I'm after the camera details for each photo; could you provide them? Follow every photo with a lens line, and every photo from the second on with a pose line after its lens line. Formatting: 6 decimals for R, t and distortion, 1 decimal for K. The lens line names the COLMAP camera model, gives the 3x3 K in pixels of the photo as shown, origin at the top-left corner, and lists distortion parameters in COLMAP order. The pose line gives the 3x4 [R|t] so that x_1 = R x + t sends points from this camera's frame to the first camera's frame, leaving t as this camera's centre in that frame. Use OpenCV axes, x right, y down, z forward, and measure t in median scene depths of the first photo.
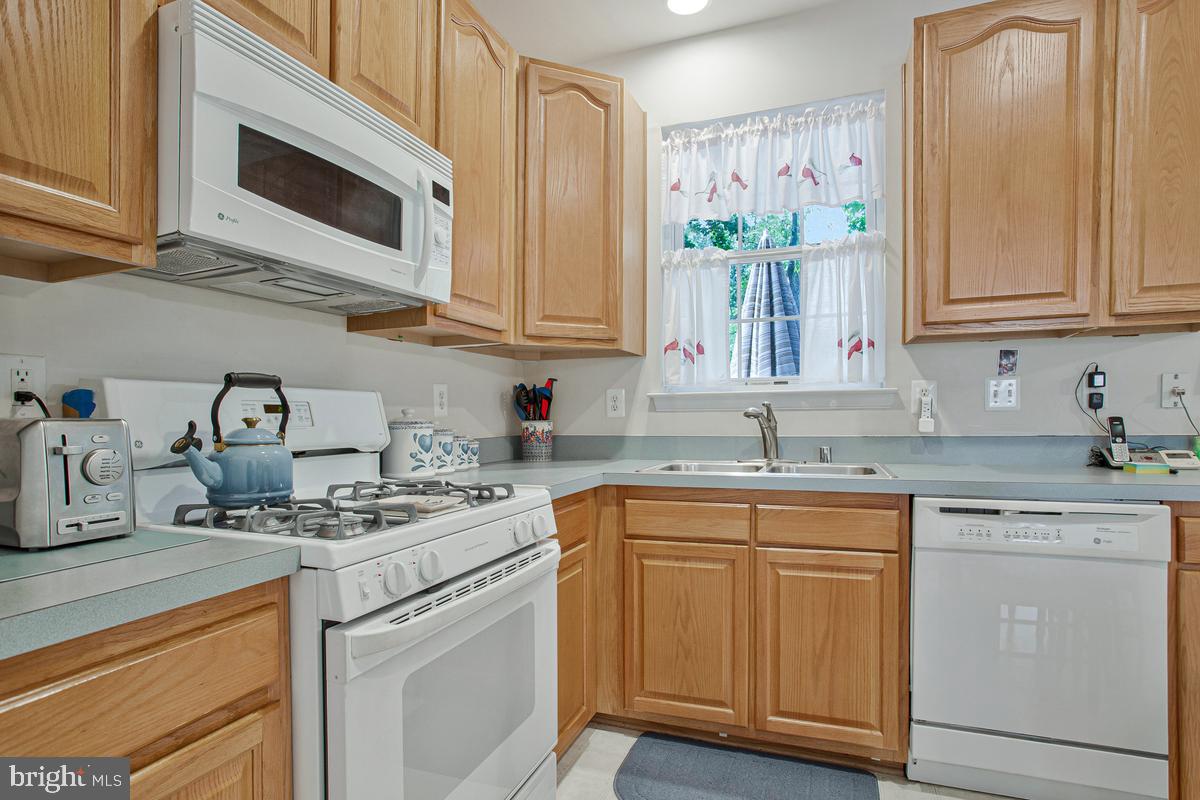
lens RADIAL K [[589.3, 0, 604.4], [0, 589.3, 389.3], [0, 0, 1]] dist [-0.035135, 0.000795]
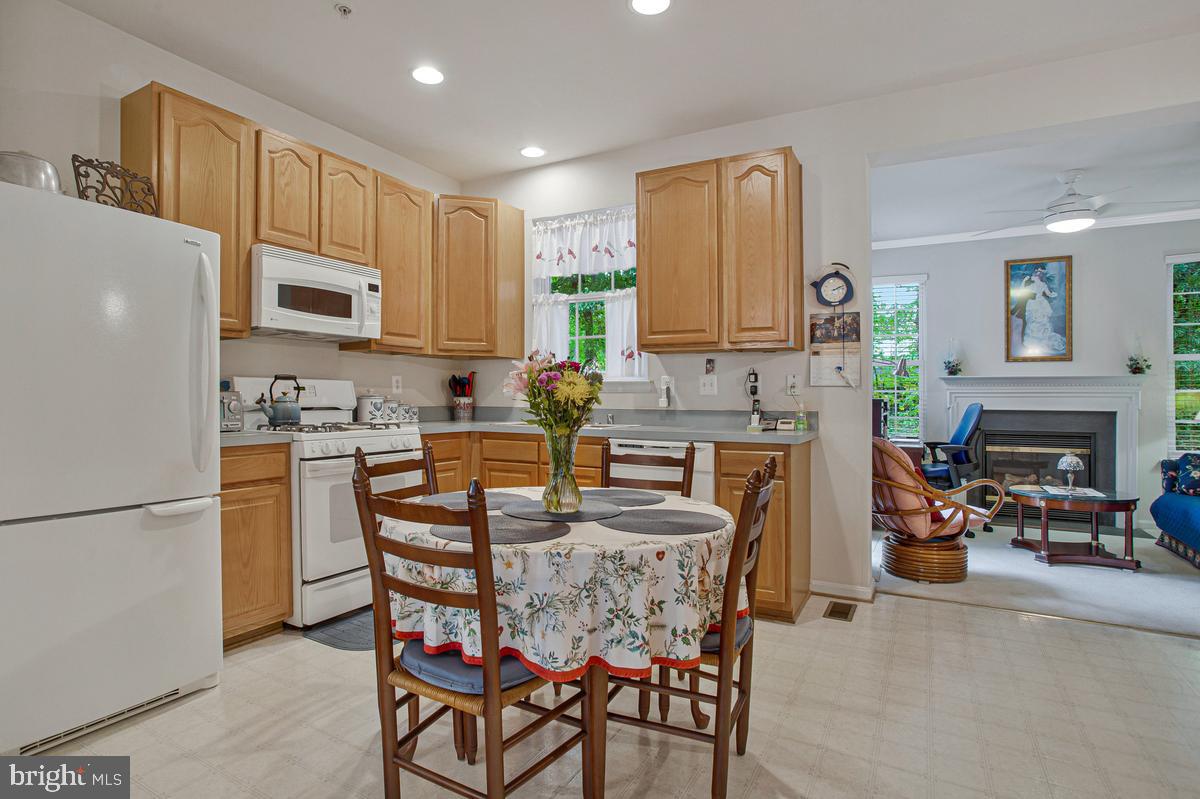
lens RADIAL K [[622.2, 0, 600.4], [0, 622.2, 378.3], [0, 0, 1]] dist [-0.032893, 0.000038]
pose [[0.988829, 0.010935, -0.148650, 0.682625], [-0.008867, 0.999855, 0.014568, -0.036621], [0.148787, -0.013087, 0.988783, -0.863419]]
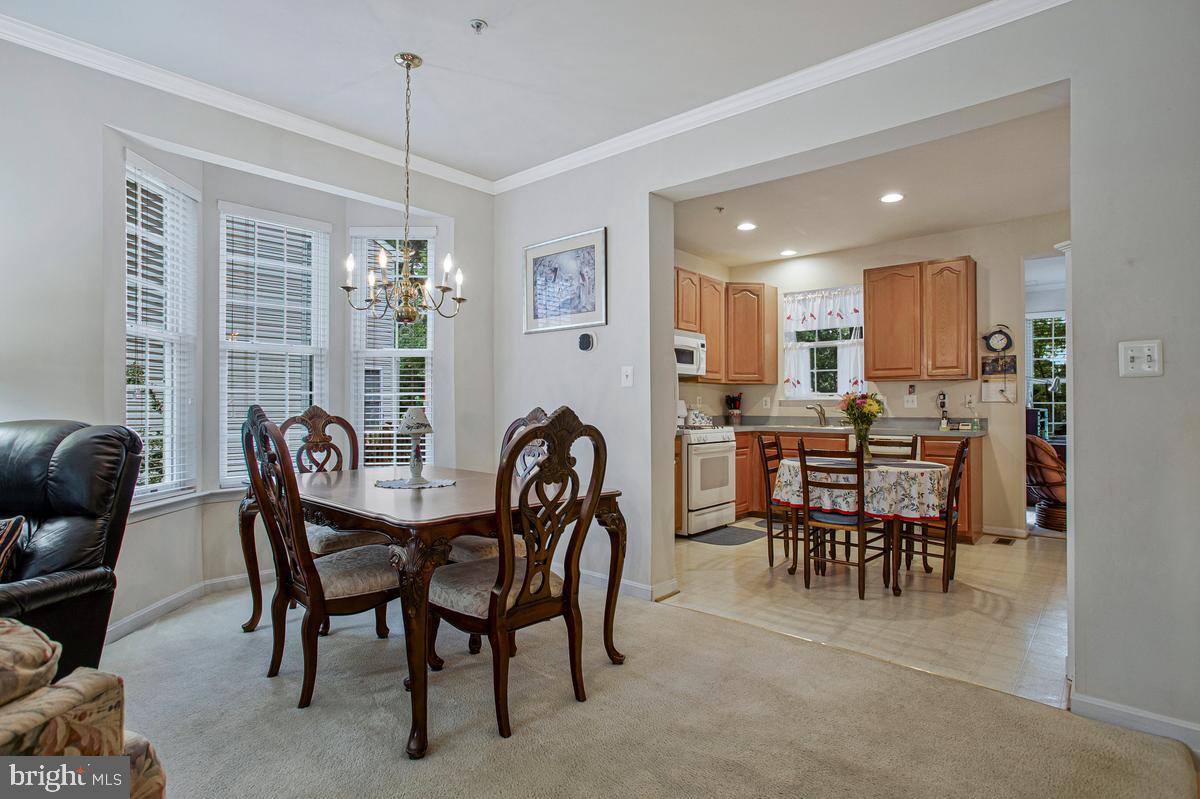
lens RADIAL K [[626.6, 0, 629.9], [0, 626.6, 396.1], [0, 0, 1]] dist [0.001011, 0.000704]
pose [[0.948418, 0.004231, -0.316993, 0.404926], [0.005190, 0.999570, 0.028871, -0.109501], [0.316979, -0.029027, 0.947988, -2.193642]]
